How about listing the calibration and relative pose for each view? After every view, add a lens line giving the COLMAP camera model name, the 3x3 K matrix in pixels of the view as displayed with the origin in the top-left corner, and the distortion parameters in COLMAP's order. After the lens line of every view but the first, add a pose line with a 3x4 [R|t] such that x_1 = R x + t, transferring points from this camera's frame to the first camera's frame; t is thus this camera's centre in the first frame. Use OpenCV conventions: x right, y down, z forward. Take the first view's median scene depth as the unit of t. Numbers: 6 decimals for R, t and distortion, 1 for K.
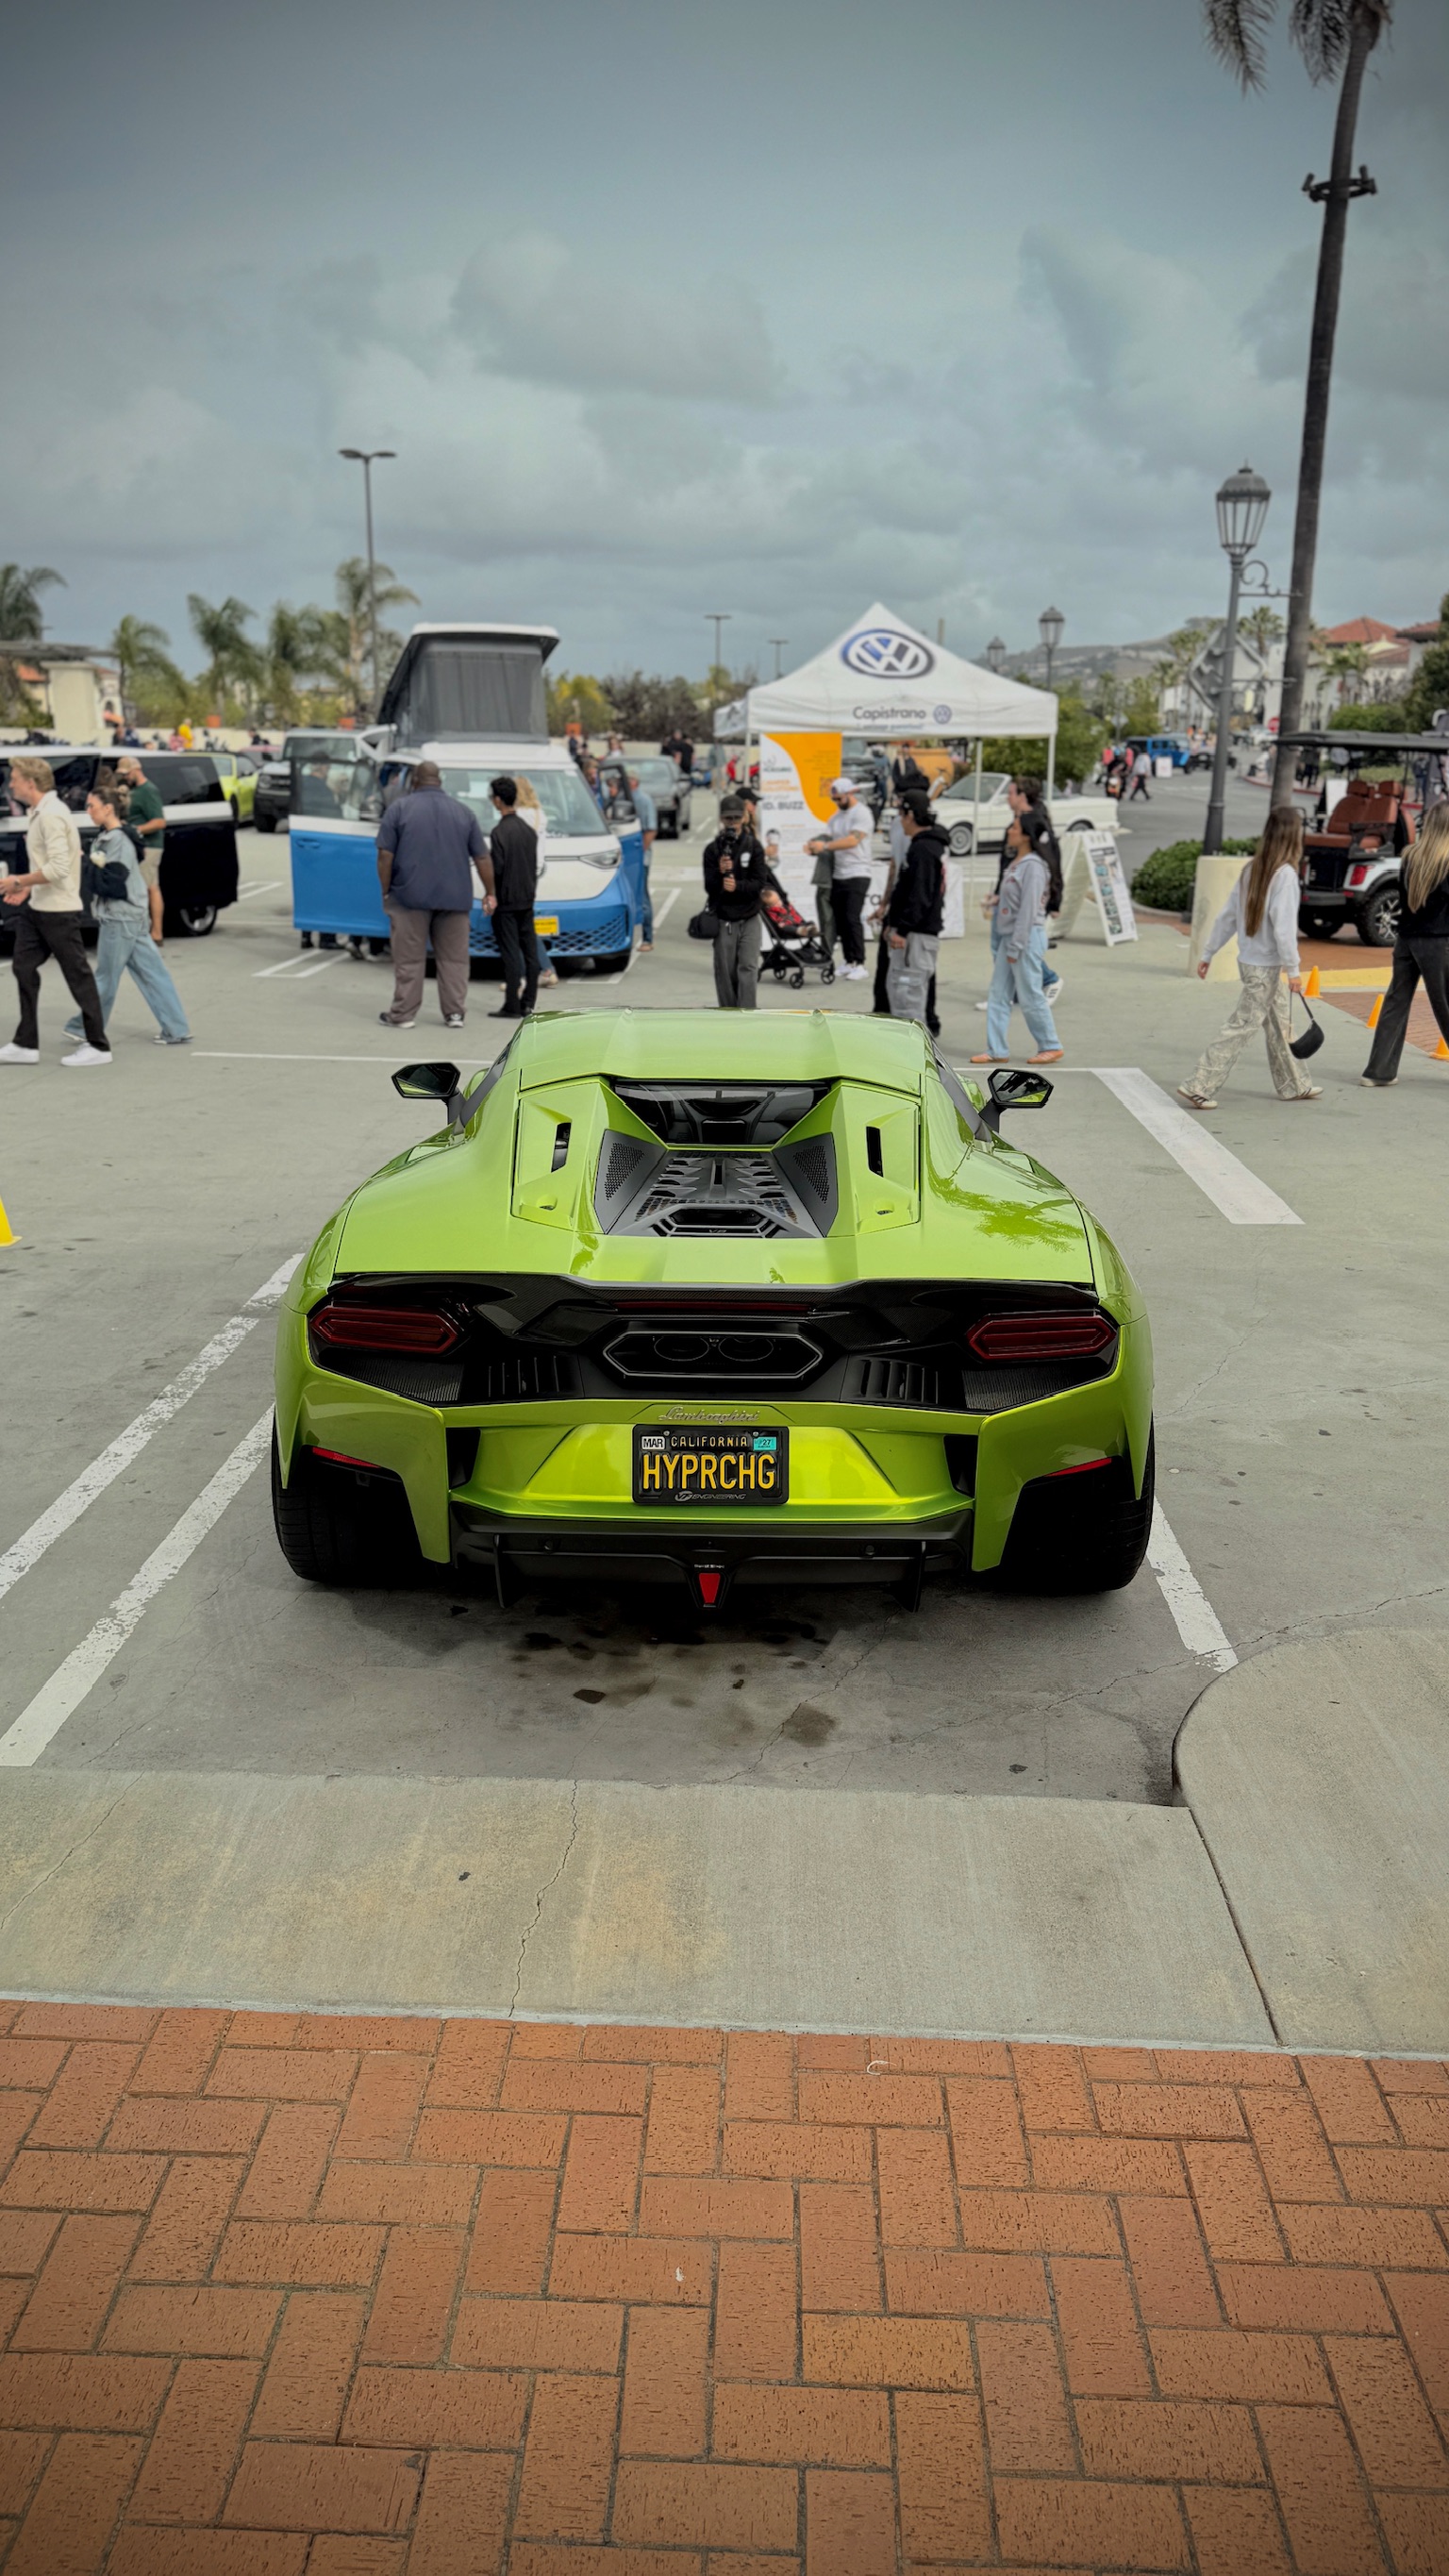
lens RADIAL K [[1843.5, 0, 718.7], [0, 1843.5, 1288.3], [0, 0, 1]] dist [-0.000857, -0.000442]
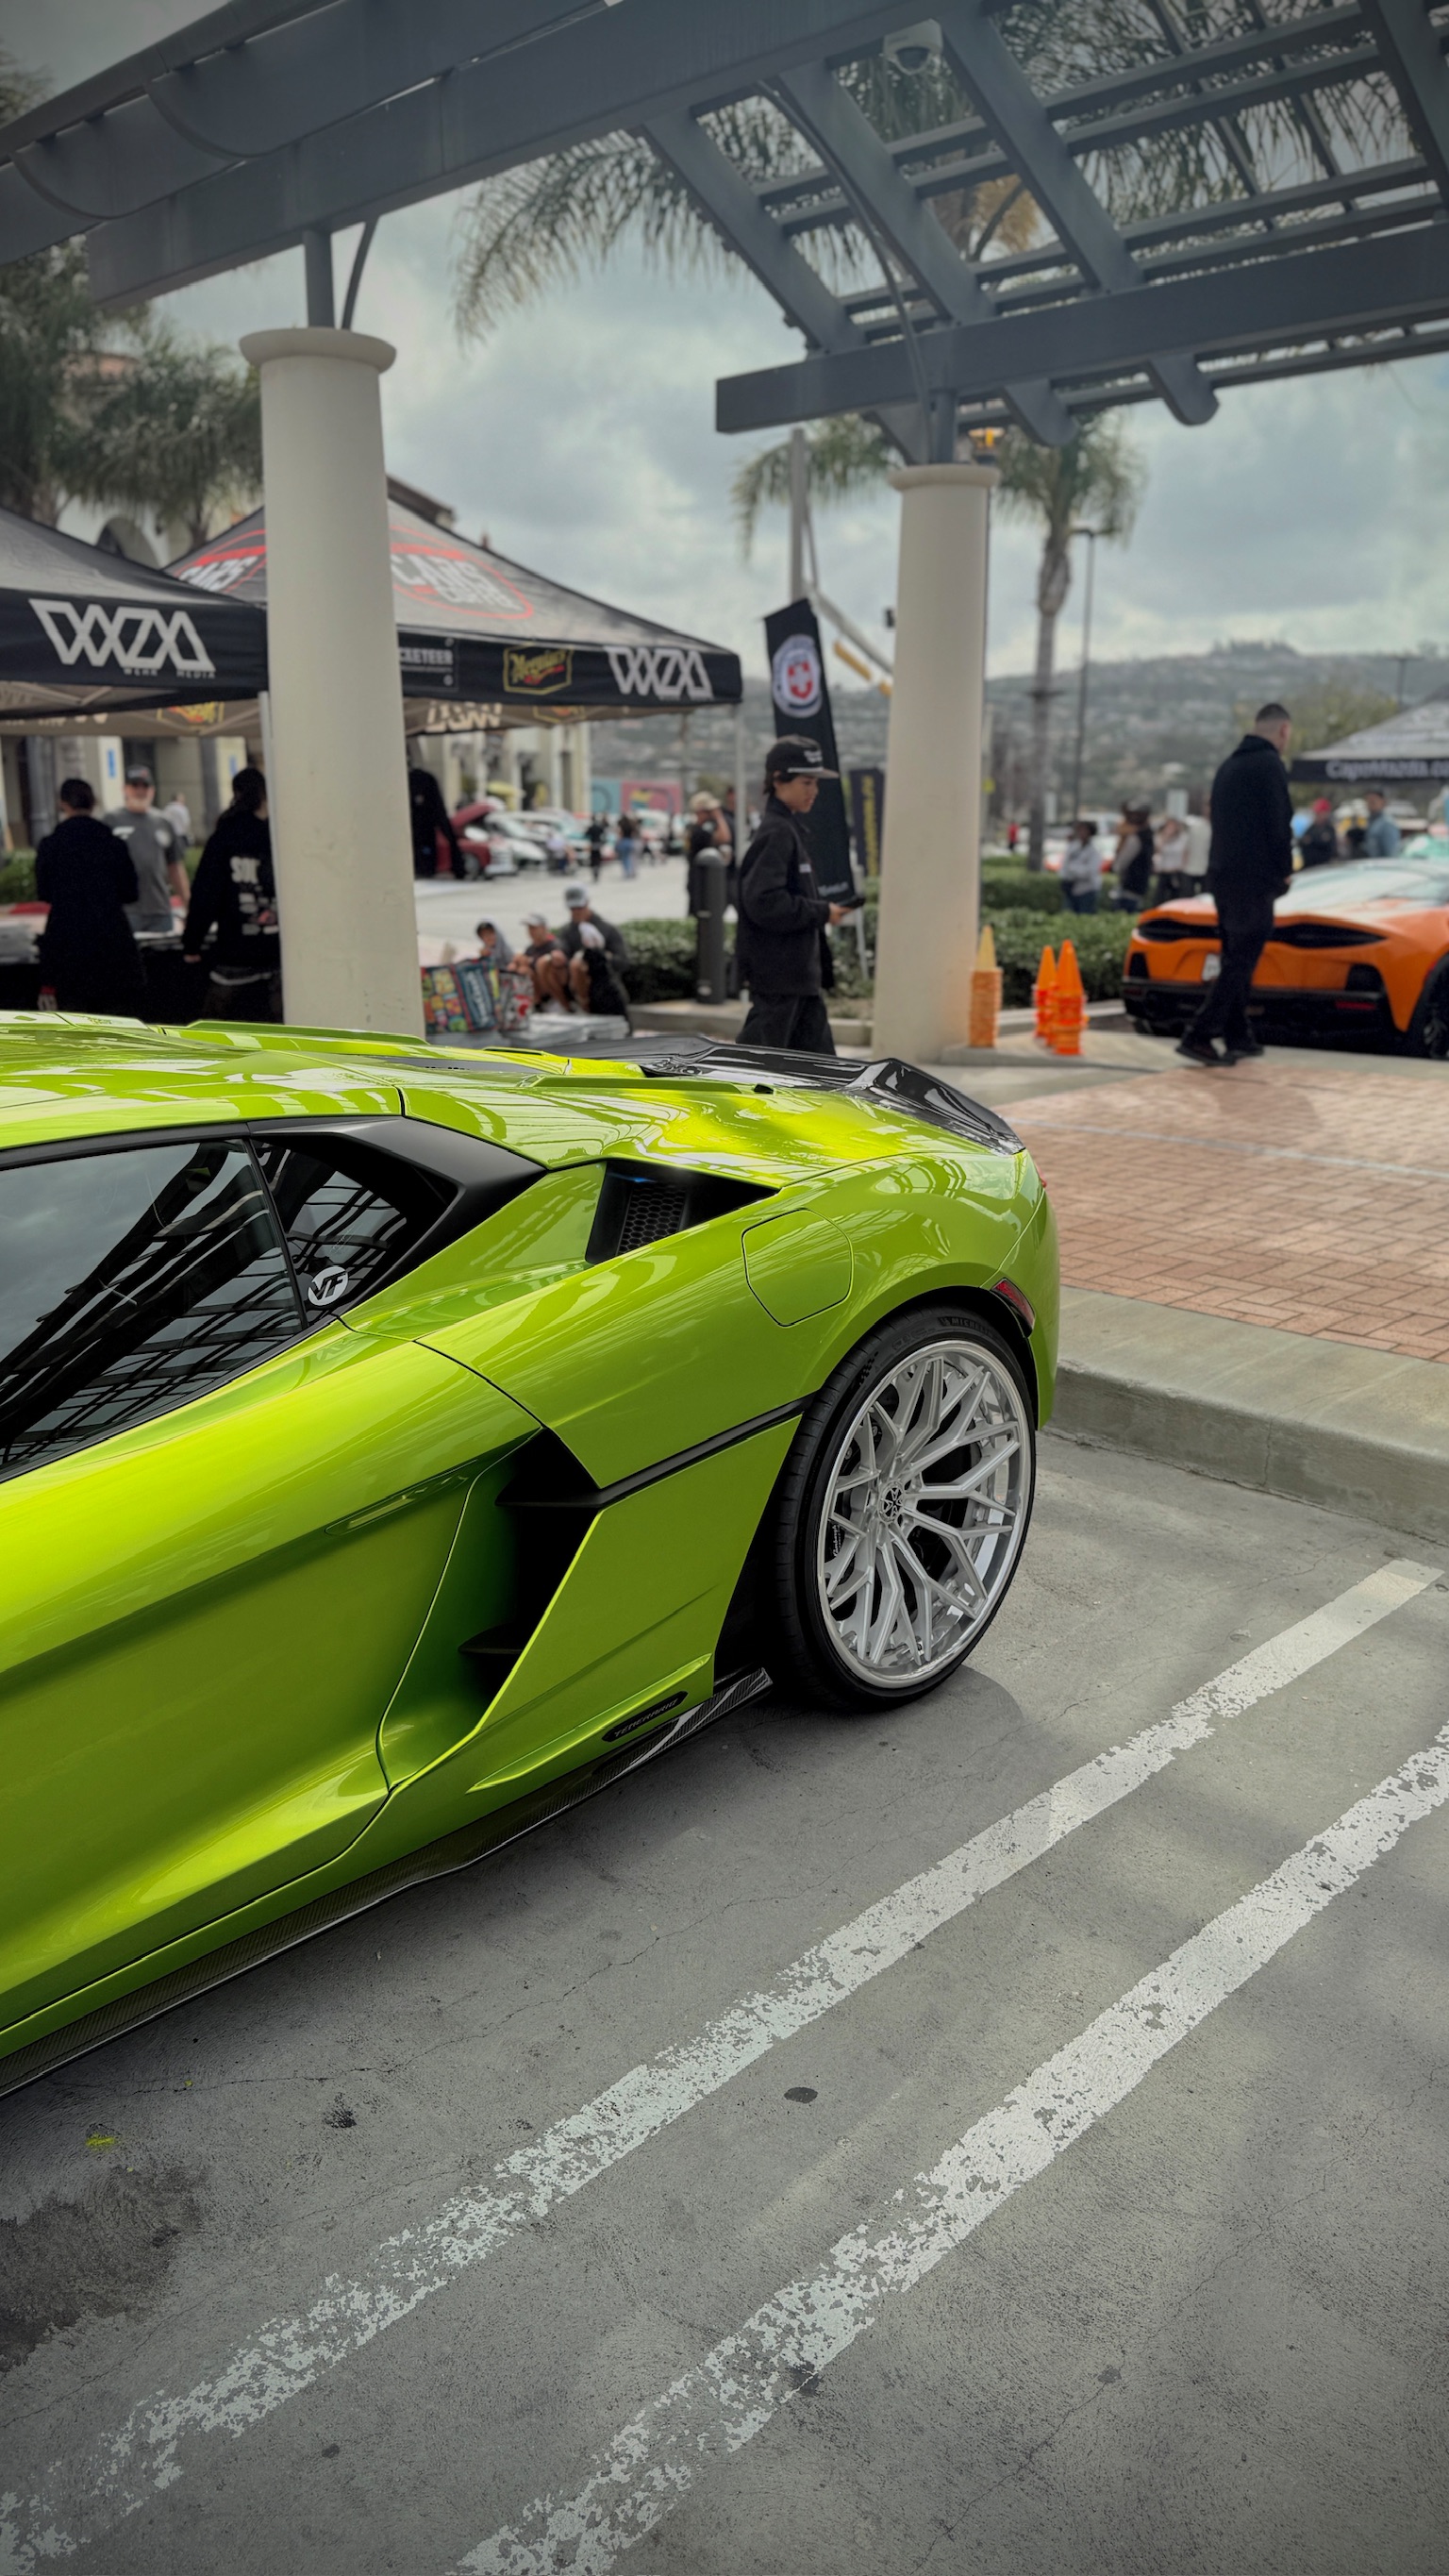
lens RADIAL K [[1843.5, 0, 726.5], [0, 1843.5, 1290.0], [0, 0, 1]] dist [-0.000857, -0.000442]
pose [[-0.742557, -0.173759, 0.646851, -0.515672], [0.197836, 0.865772, 0.459673, -0.287817], [-0.639898, 0.469304, -0.608509, 1.219368]]
